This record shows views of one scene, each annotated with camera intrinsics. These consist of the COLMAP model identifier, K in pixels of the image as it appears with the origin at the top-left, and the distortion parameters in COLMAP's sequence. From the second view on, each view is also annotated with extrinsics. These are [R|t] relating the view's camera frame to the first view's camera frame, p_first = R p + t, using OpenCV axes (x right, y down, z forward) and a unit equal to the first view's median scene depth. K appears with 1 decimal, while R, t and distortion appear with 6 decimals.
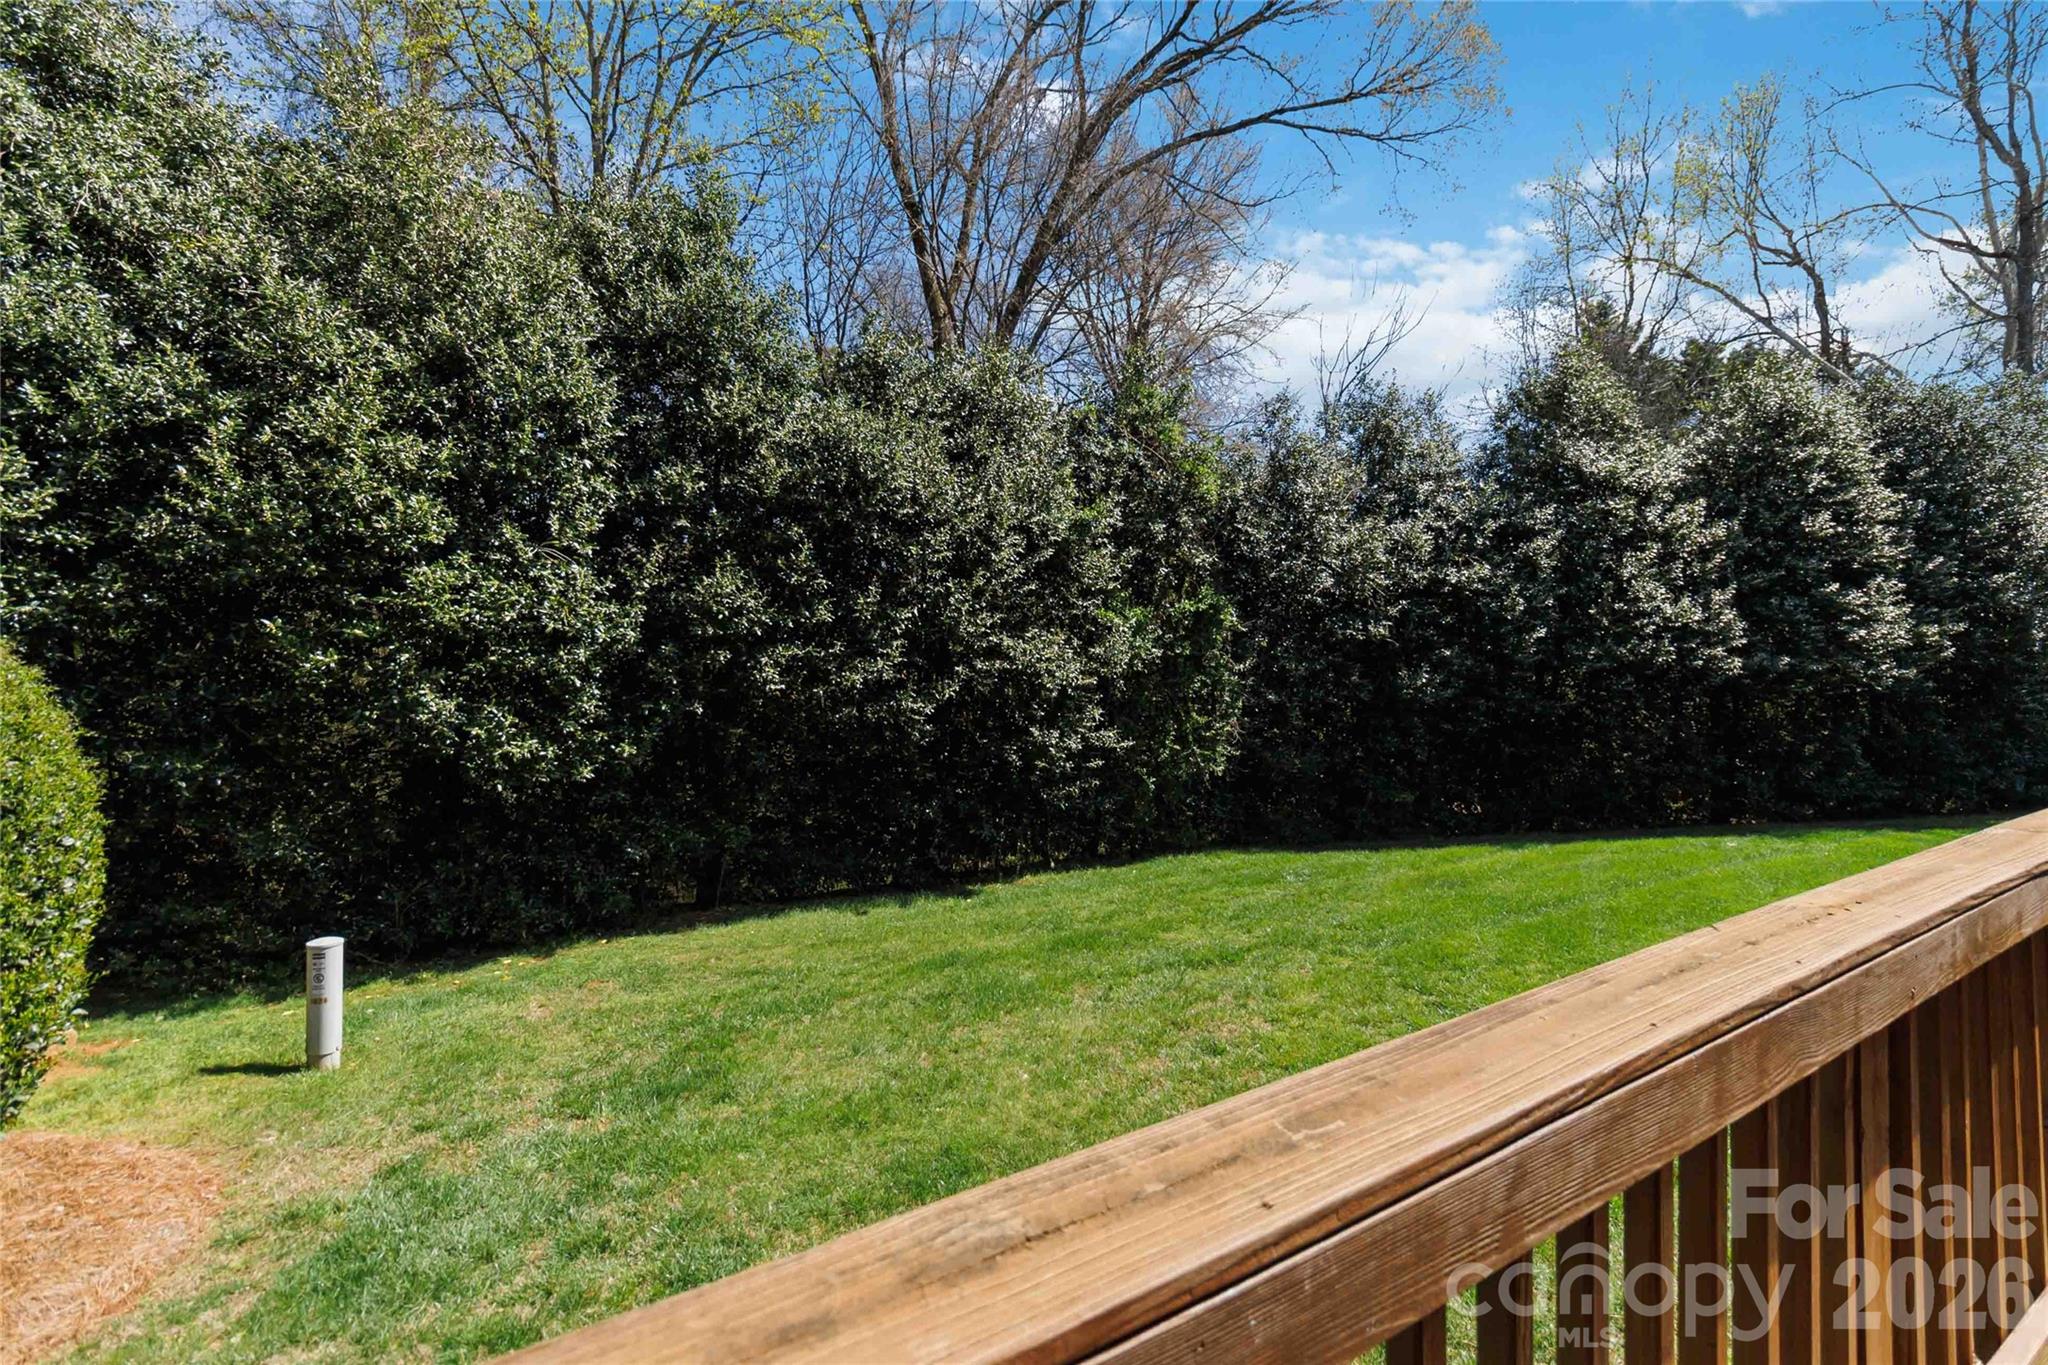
lens RADIAL K [[953.3, 0, 1018.0], [0, 953.3, 659.3], [0, 0, 1]] dist [0.000258, 0.001674]
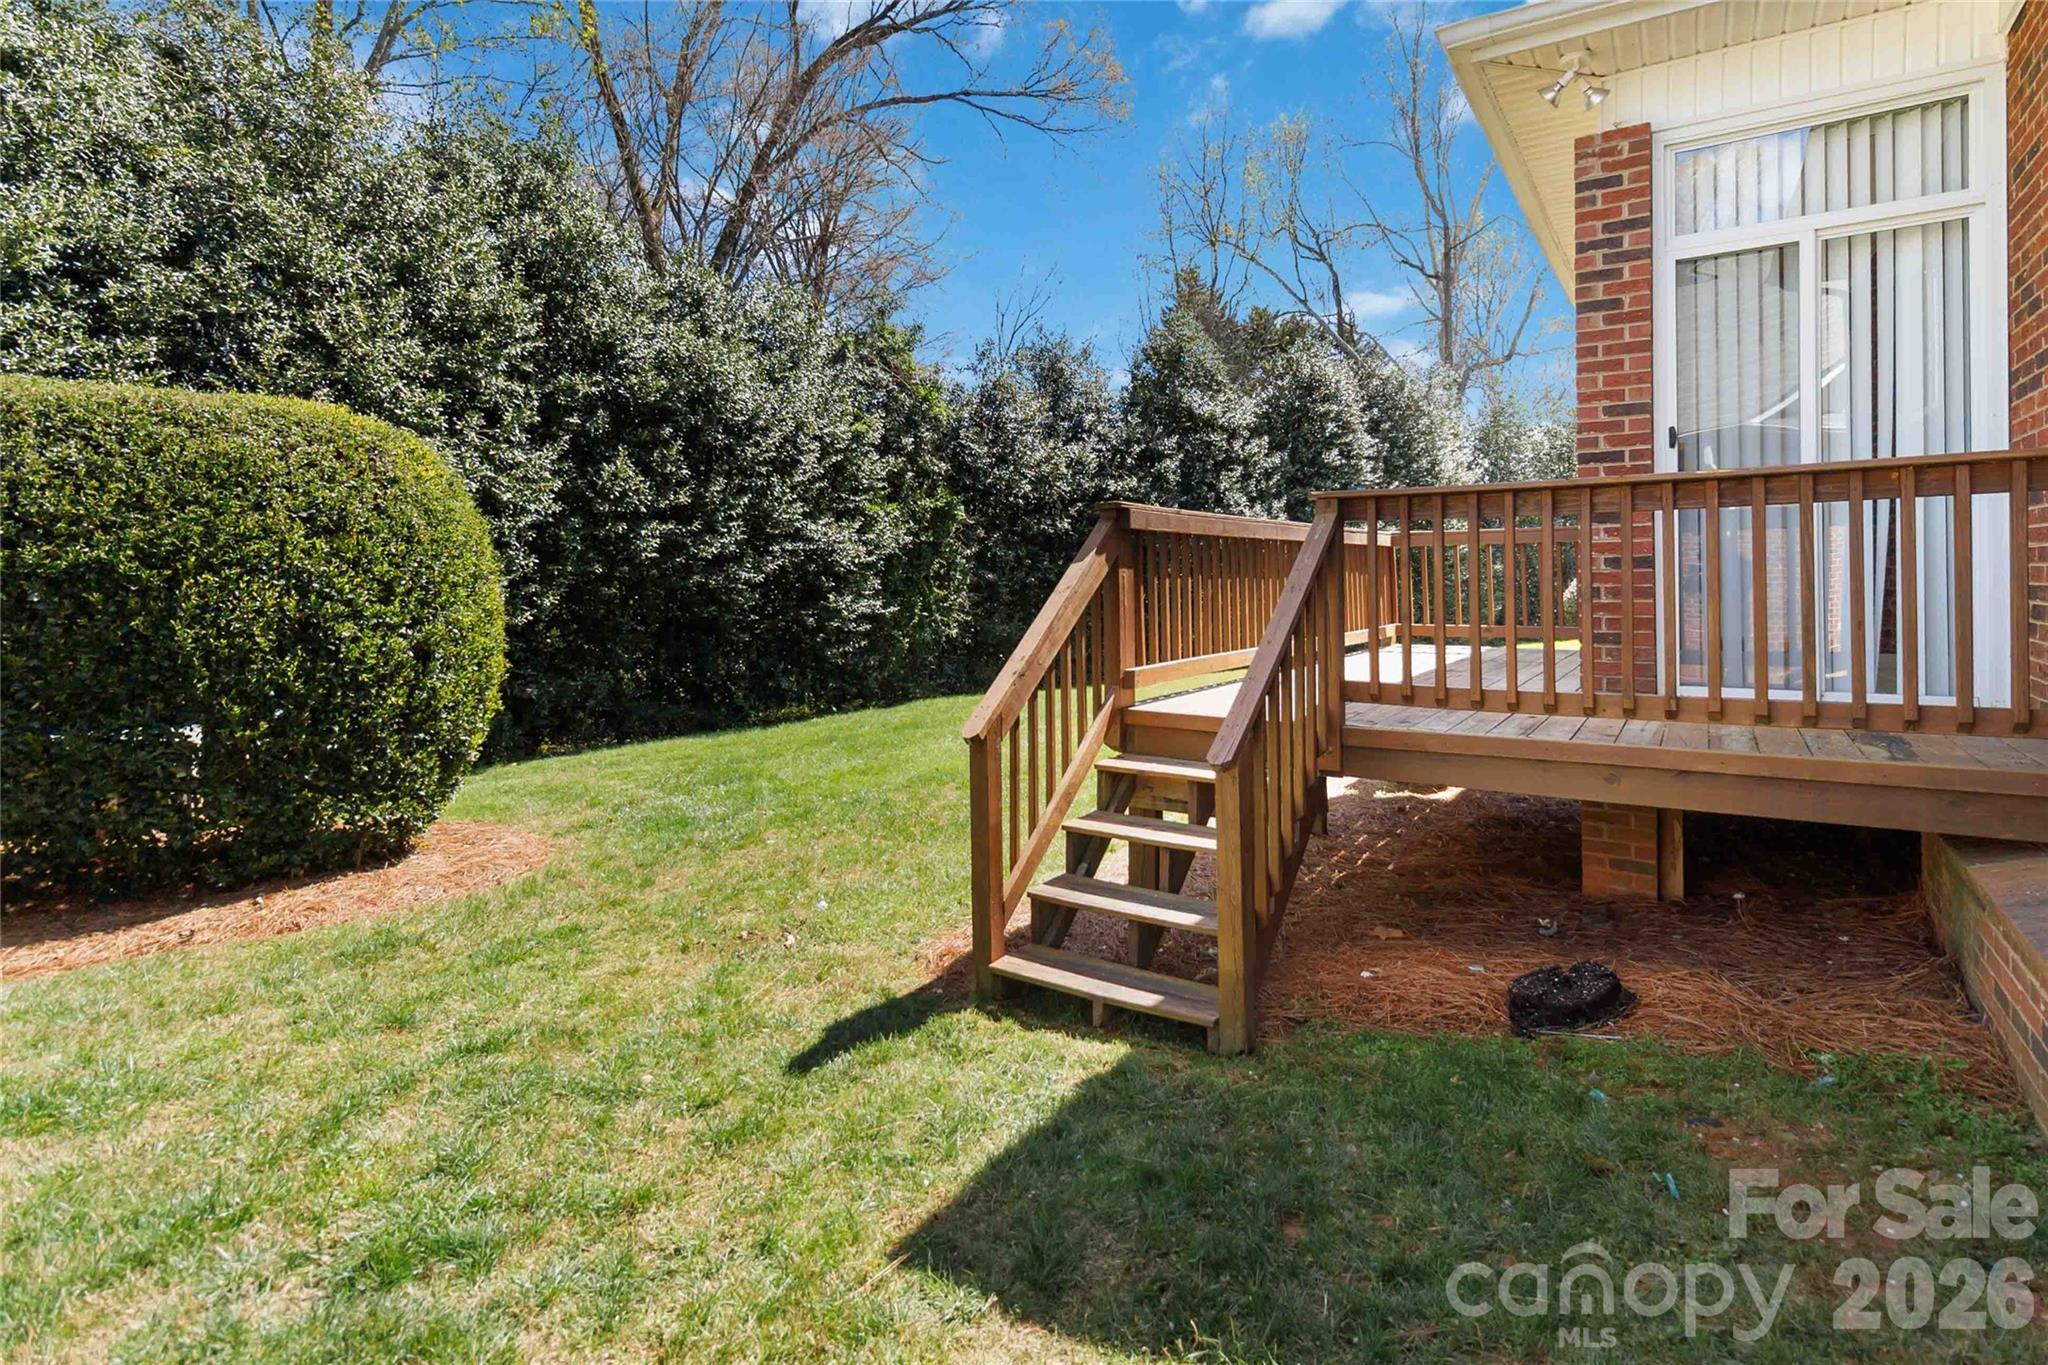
lens RADIAL K [[953.3, 0, 1055.9], [0, 953.3, 571.6], [0, 0, 1]] dist [0.000258, 0.001674]
pose [[0.918572, -0.010983, 0.395101, -0.149183], [0.011689, 0.999931, 0.000620, 0.031734], [-0.395080, 0.004049, 0.918638, -0.200867]]
